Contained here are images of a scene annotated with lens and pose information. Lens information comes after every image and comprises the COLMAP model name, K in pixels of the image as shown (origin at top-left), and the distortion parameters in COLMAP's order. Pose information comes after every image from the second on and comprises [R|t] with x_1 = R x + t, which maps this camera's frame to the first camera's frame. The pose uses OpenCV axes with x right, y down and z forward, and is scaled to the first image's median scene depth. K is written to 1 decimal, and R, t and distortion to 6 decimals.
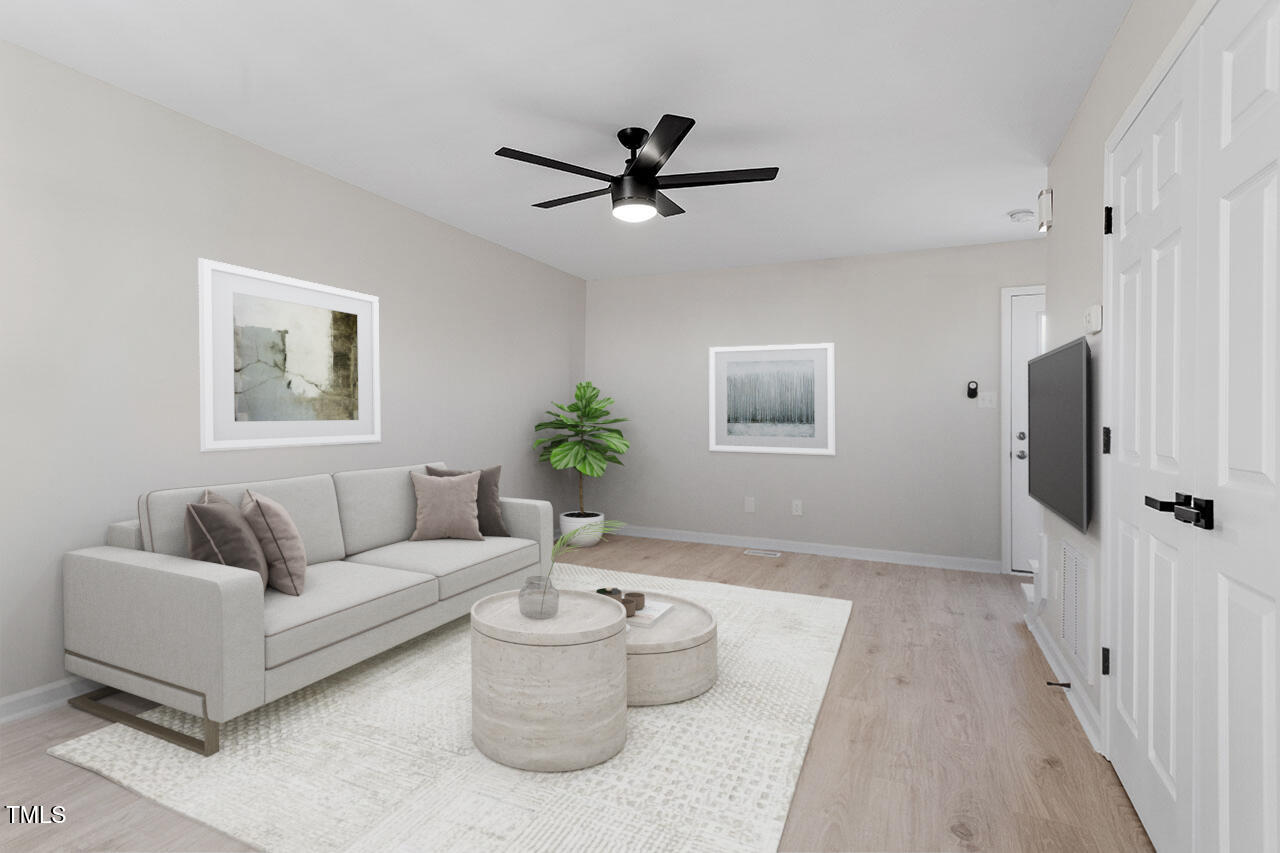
lens RADIAL K [[605.7, 0, 640.0], [0, 605.7, 426.5], [0, 0, 1]] dist [0.014071, 0.000760]
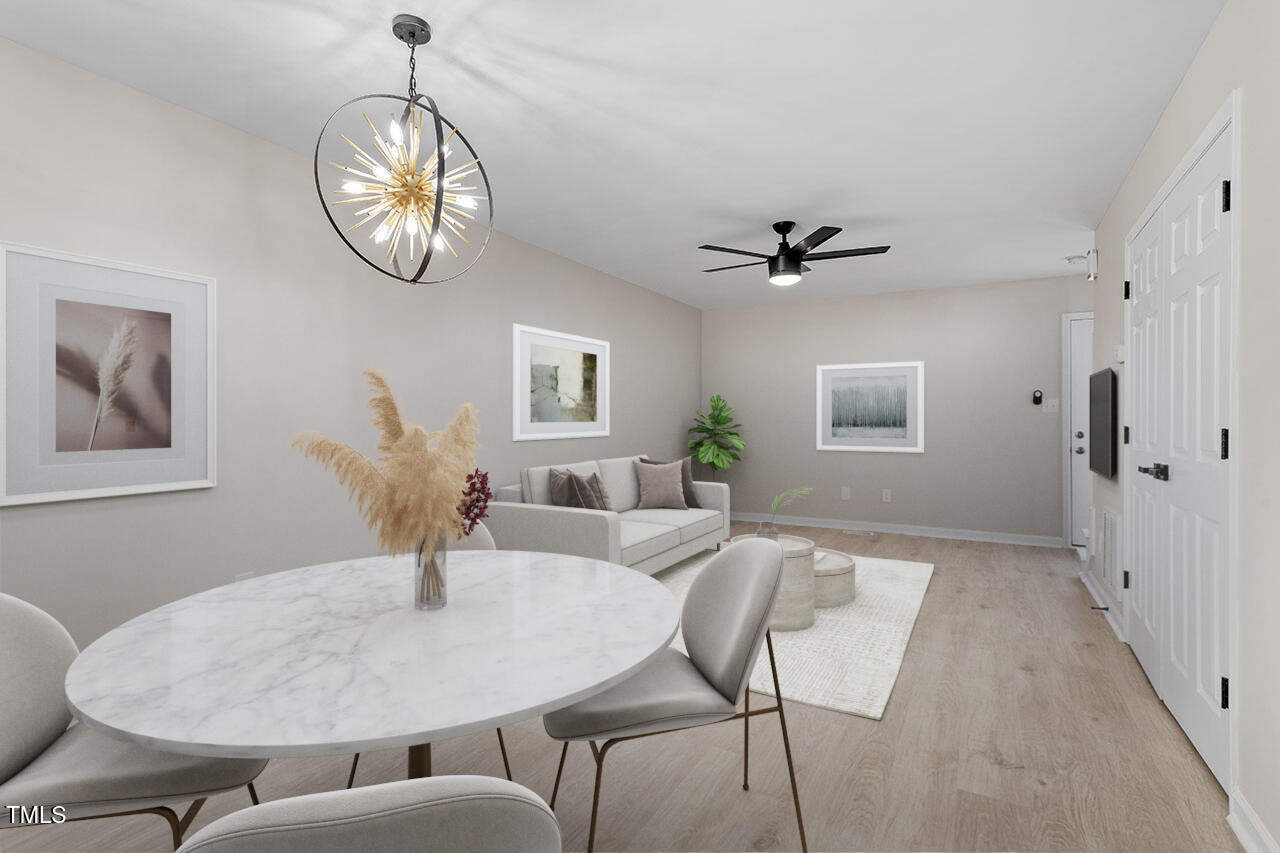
lens RADIAL K [[605.7, 0, 640.0], [0, 605.7, 426.5], [0, 0, 1]] dist [0.014071, 0.000760]
pose [[0.996464, -0.003029, -0.083971, -0.228376], [0.002035, 0.999927, -0.011920, 0.011002], [0.084001, 0.011707, 0.996397, -0.448990]]
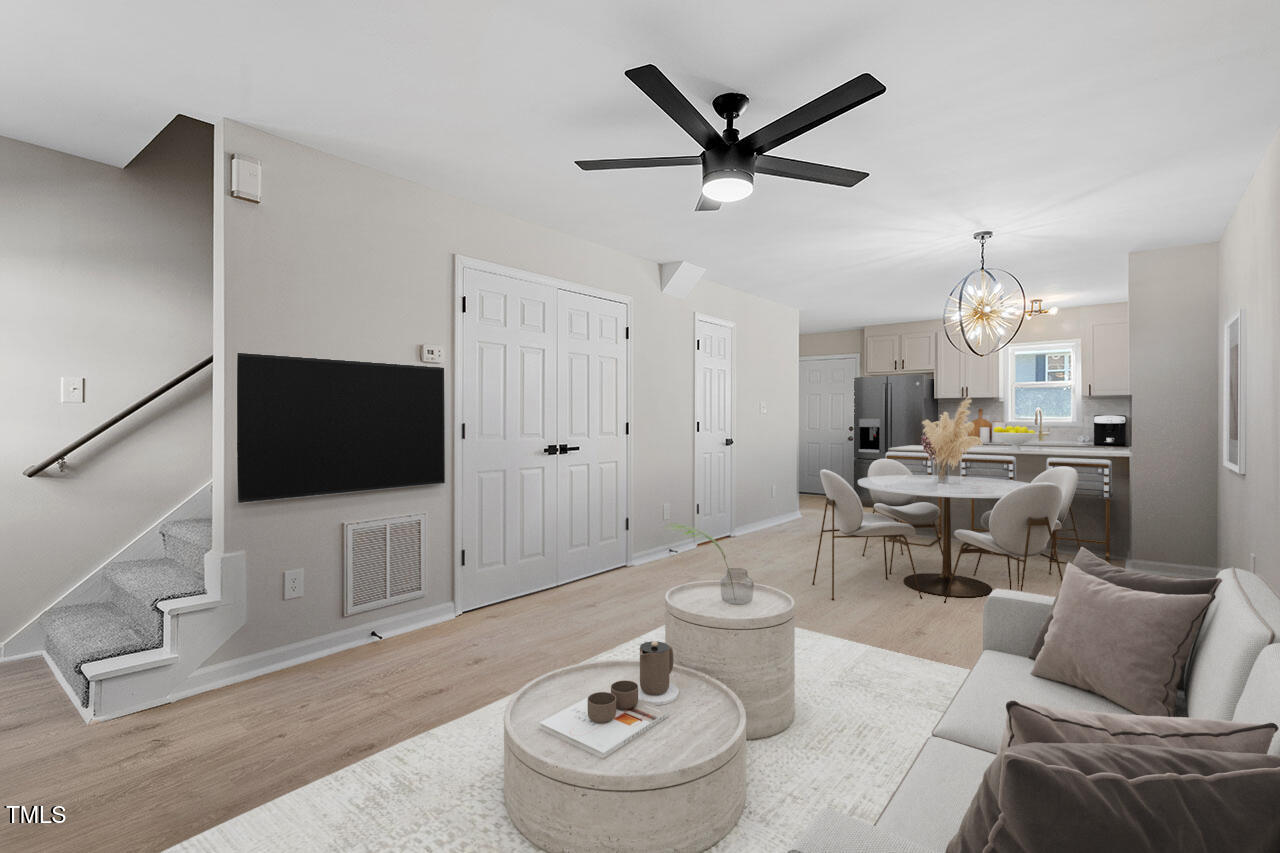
lens RADIAL K [[605.7, 0, 640.0], [0, 605.7, 426.5], [0, 0, 1]] dist [0.014071, 0.000760]
pose [[-0.969215, -0.044666, 0.242130, -0.114286], [-0.036665, 0.998626, 0.037452, -0.070204], [-0.243470, 0.027421, -0.969521, 1.851215]]
